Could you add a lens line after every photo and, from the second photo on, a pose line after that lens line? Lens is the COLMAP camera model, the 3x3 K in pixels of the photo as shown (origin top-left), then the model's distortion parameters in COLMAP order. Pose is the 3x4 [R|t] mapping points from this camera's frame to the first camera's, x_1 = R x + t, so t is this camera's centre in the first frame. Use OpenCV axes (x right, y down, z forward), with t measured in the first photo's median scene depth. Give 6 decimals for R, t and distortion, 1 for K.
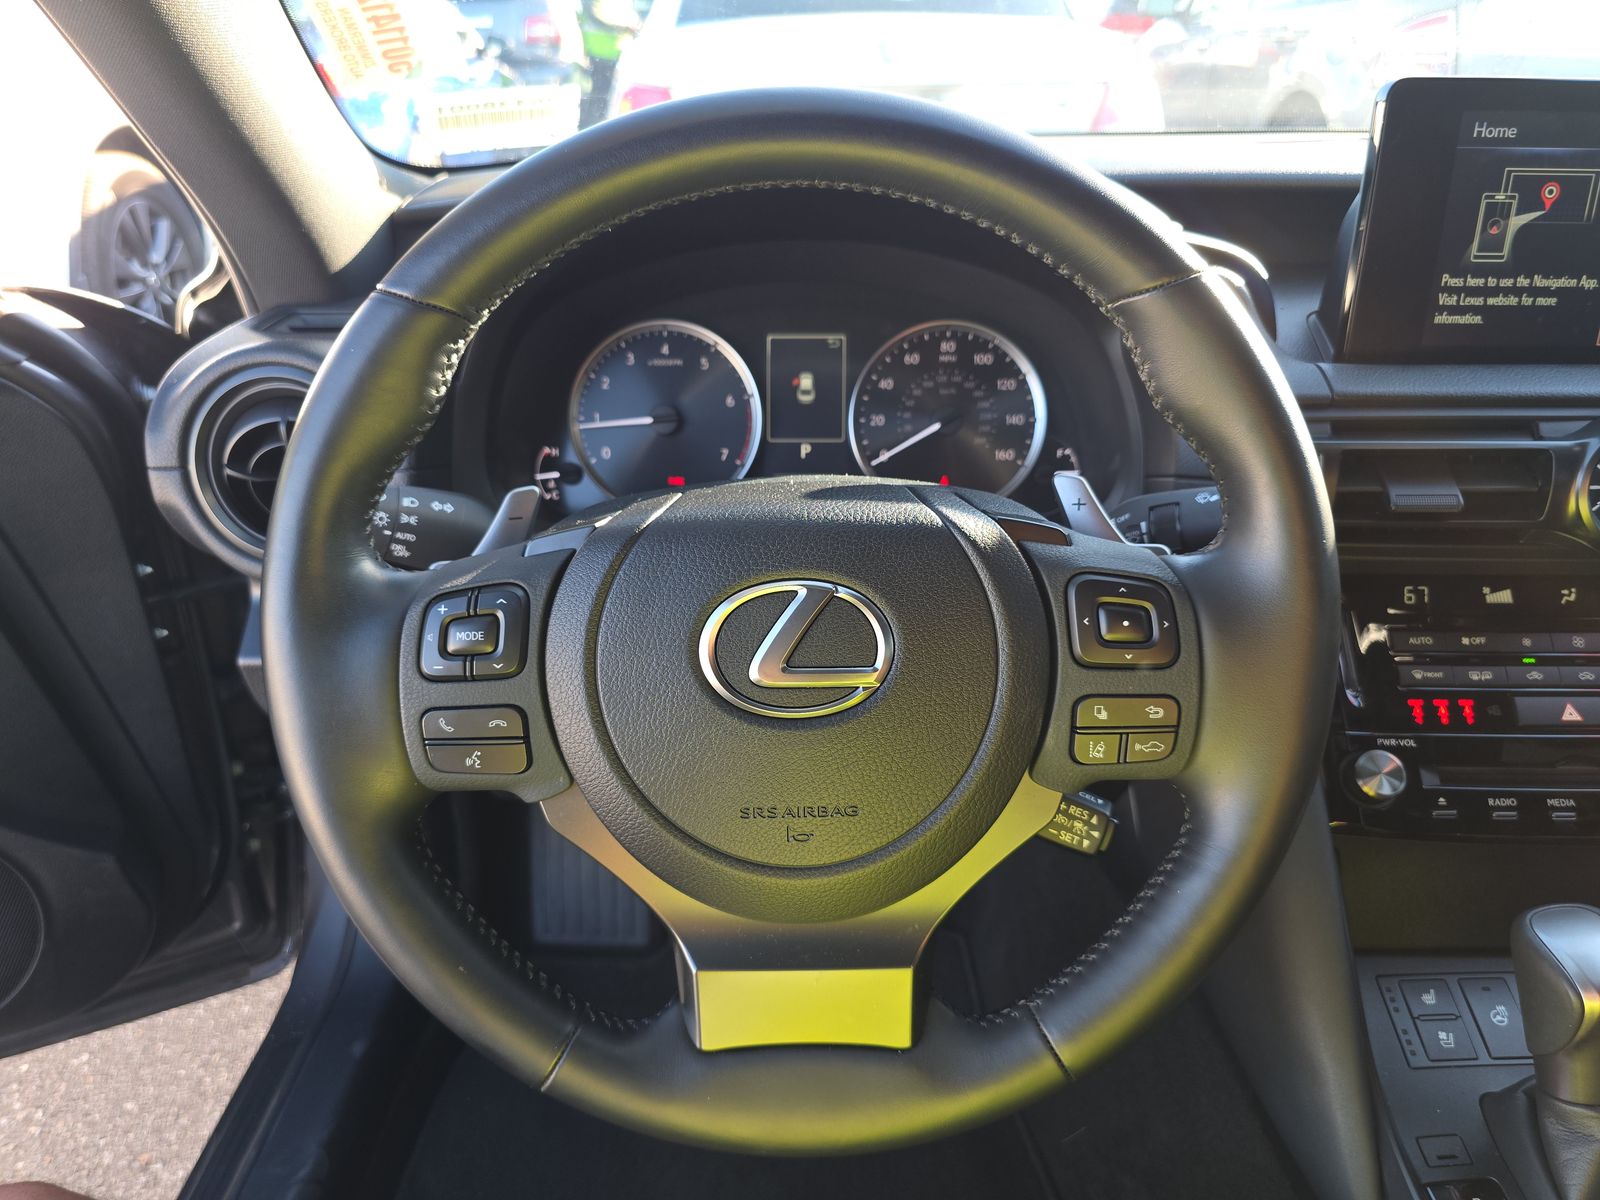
lens RADIAL K [[1059.4, 0, 788.9], [0, 1059.4, 590.6], [0, 0, 1]] dist [0.029697, -0.039903]
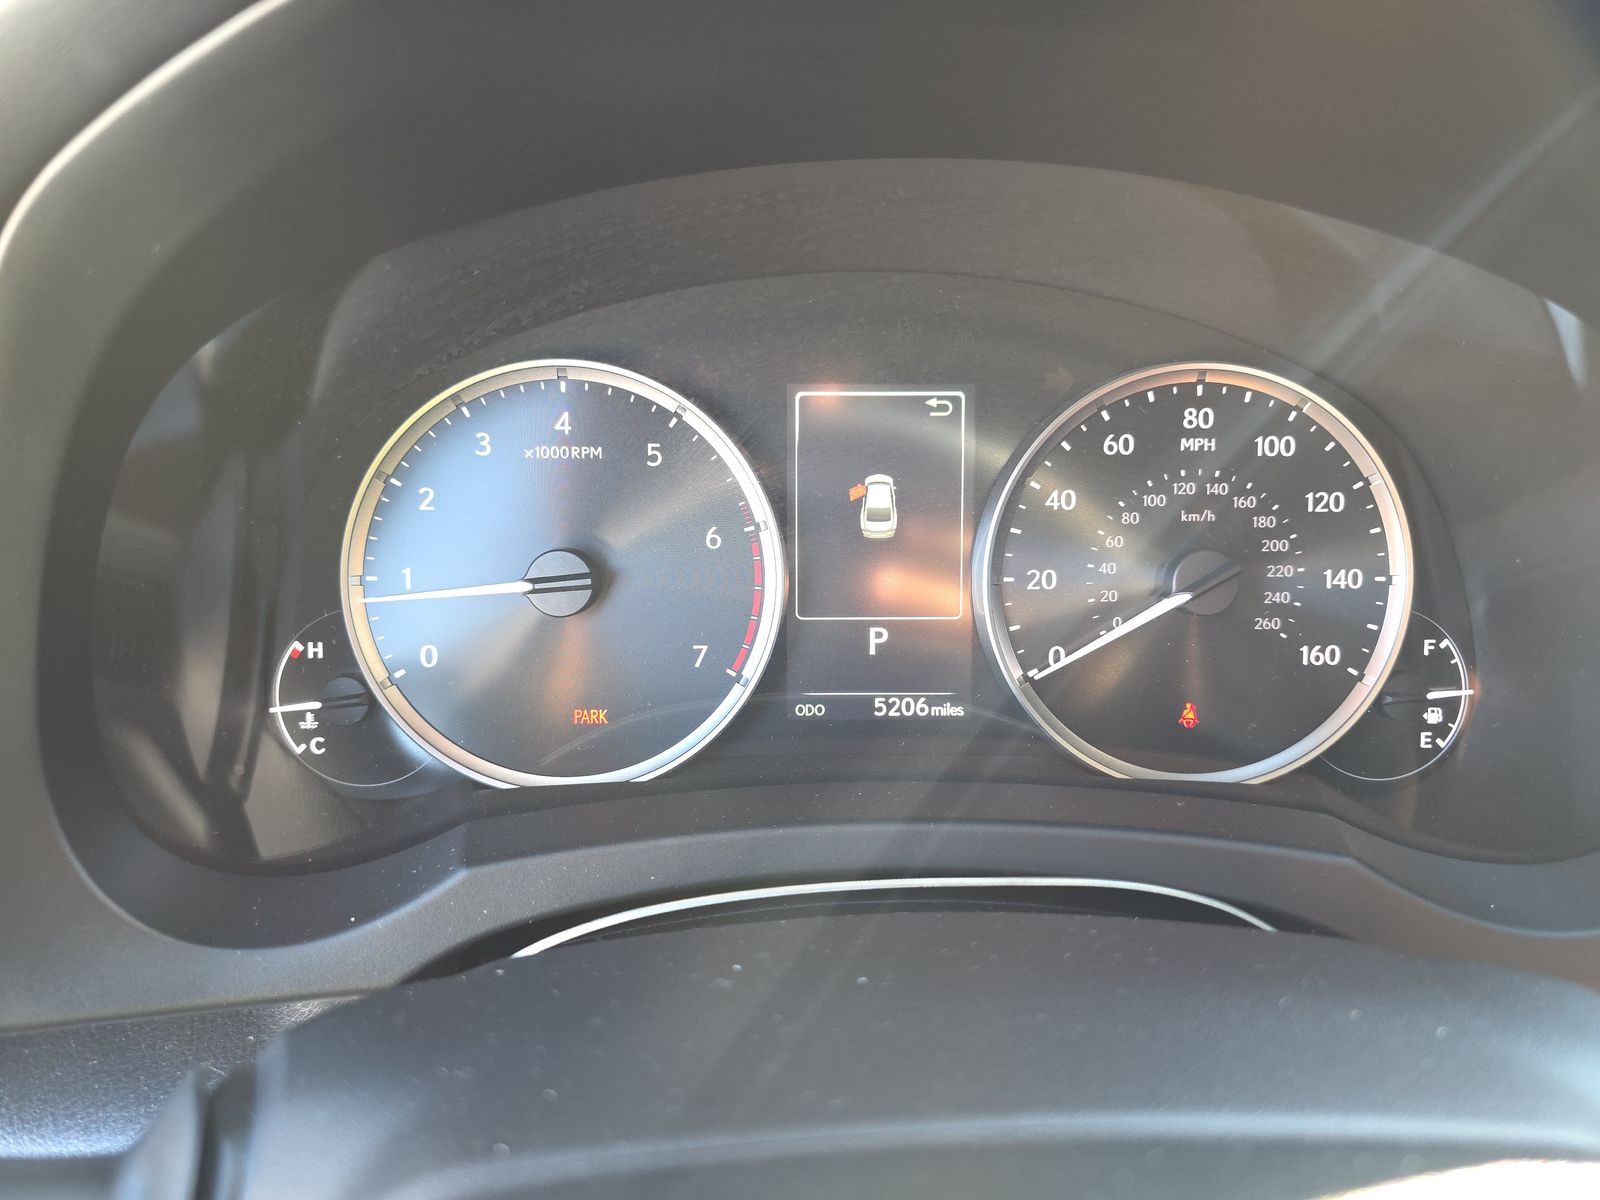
lens RADIAL K [[1059.4, 0, 807.1], [0, 1059.4, 609.1], [0, 0, 1]] dist [0.029697, -0.039903]
pose [[0.999242, -0.002336, 0.038855, -0.041051], [0.003573, 0.999489, -0.031778, -0.165390], [-0.038761, 0.031893, 0.998739, 0.683509]]
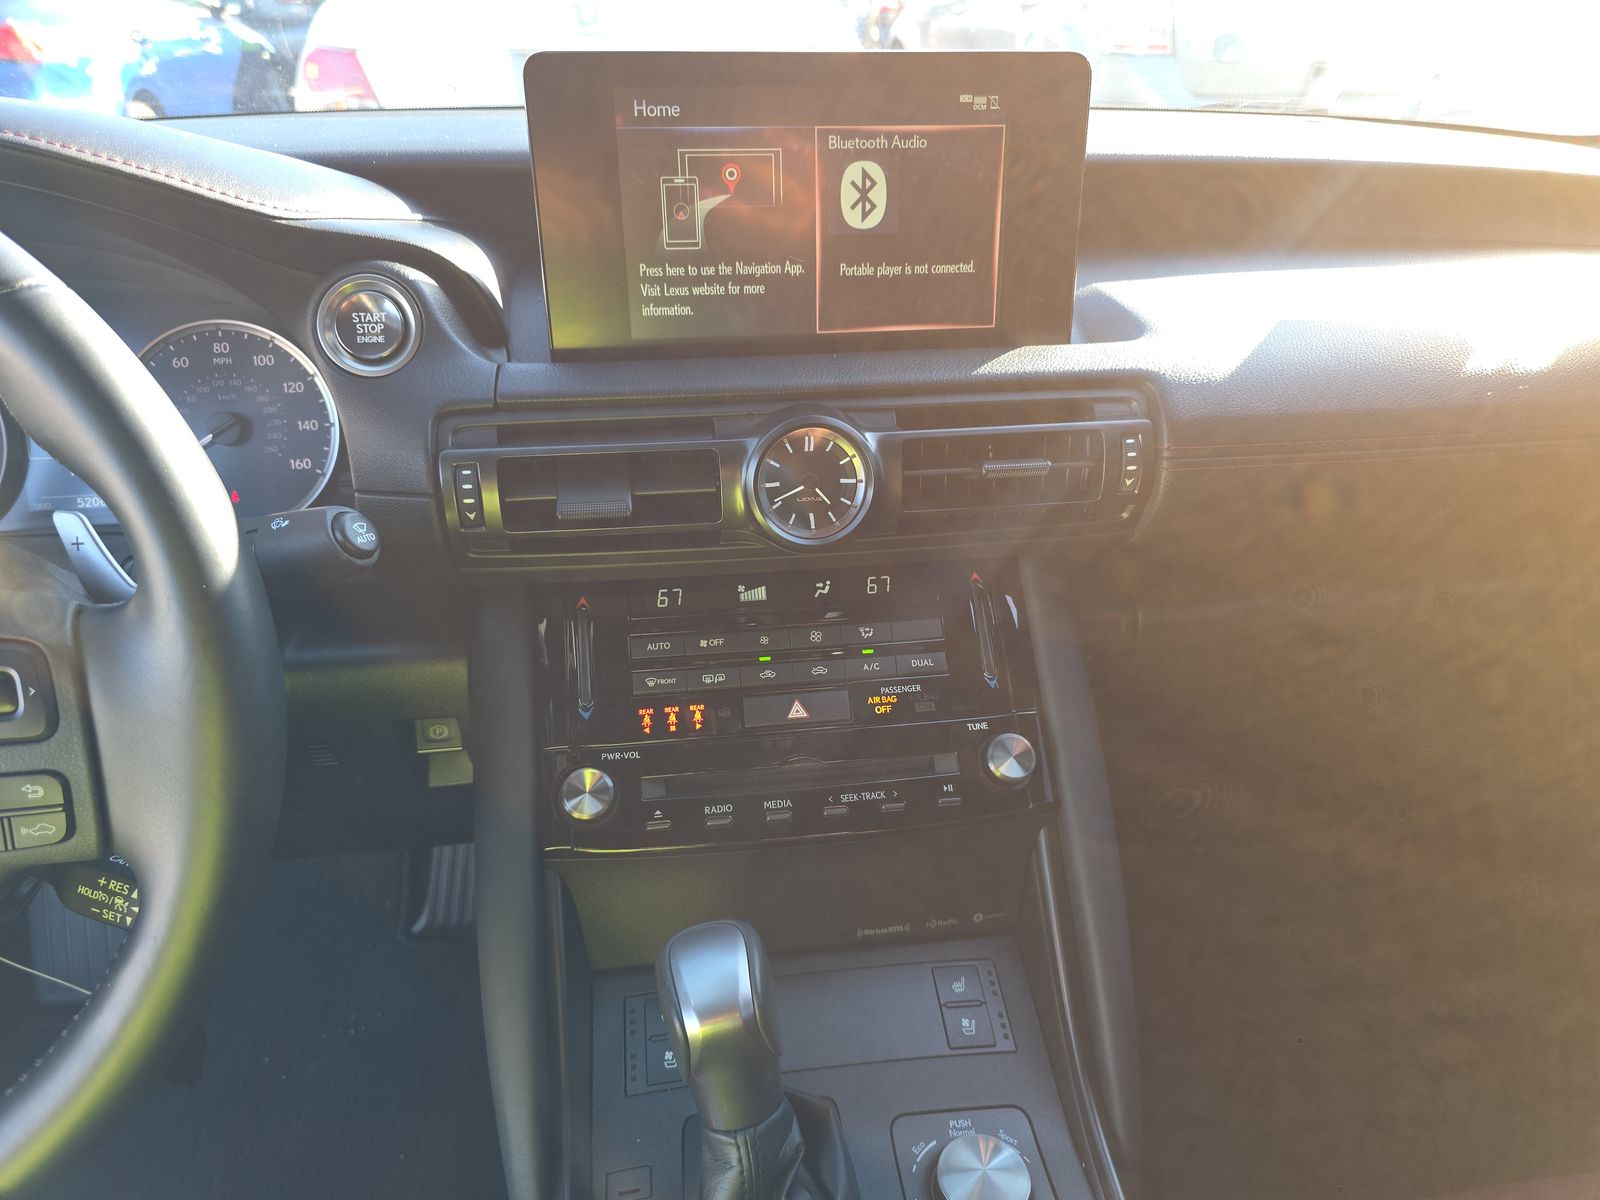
lens RADIAL K [[1059.4, 0, 747.9], [0, 1059.4, 602.5], [0, 0, 1]] dist [0.029697, -0.039903]
pose [[0.987817, -0.065770, 0.141037, 0.551717], [0.060663, 0.997348, 0.040212, -0.027194], [-0.143307, -0.031167, 0.989187, 0.037046]]
